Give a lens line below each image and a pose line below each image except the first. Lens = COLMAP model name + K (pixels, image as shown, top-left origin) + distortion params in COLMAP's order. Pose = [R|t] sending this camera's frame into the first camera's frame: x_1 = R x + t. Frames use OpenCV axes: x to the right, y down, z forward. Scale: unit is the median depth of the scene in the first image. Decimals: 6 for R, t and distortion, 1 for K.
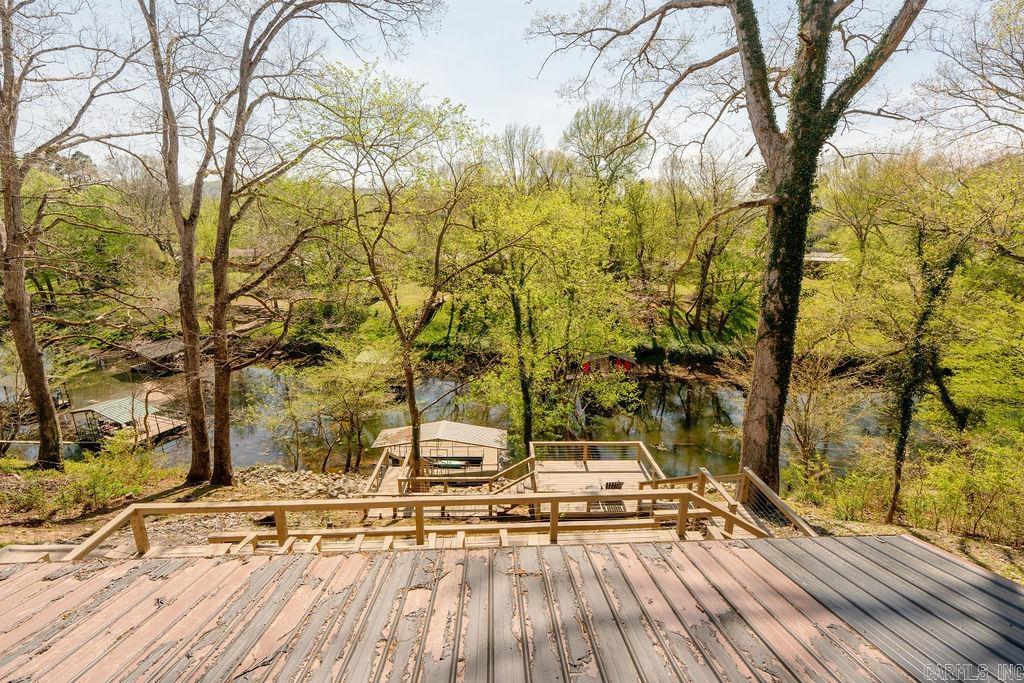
lens RADIAL K [[457.2, 0, 509.1], [0, 457.2, 341.7], [0, 0, 1]] dist [-0.004164, 0.002639]
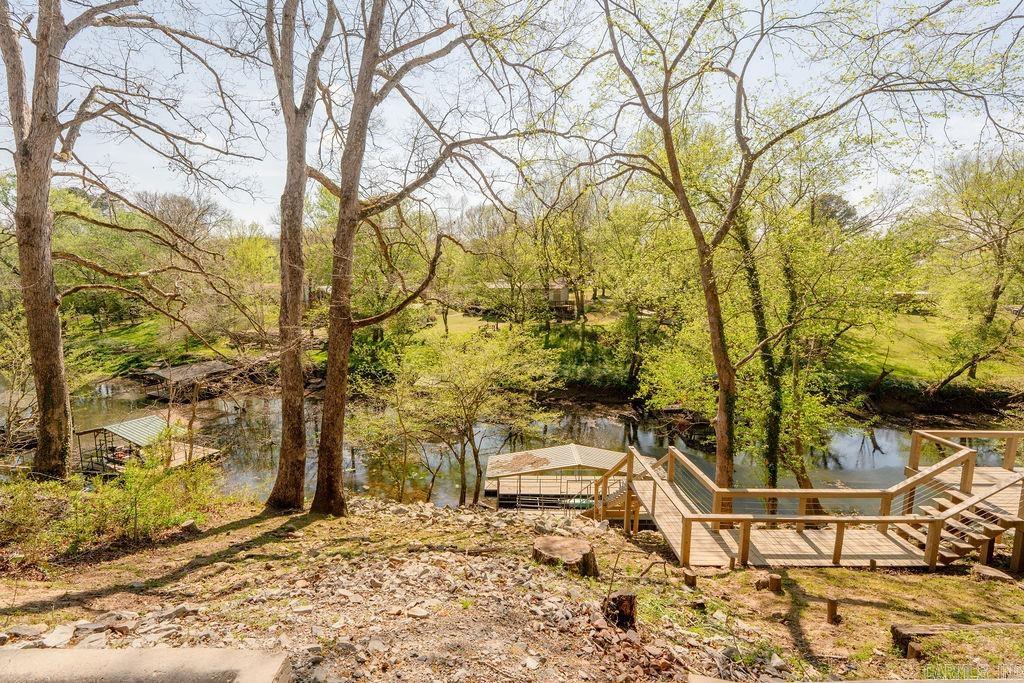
lens RADIAL K [[457.2, 0, 509.6], [0, 457.2, 343.7], [0, 0, 1]] dist [-0.004164, 0.002639]
pose [[0.999934, 0.010338, -0.004998, -0.168407], [-0.010863, 0.992740, -0.119789, 0.068815], [0.003724, 0.119835, 0.992787, 0.161664]]
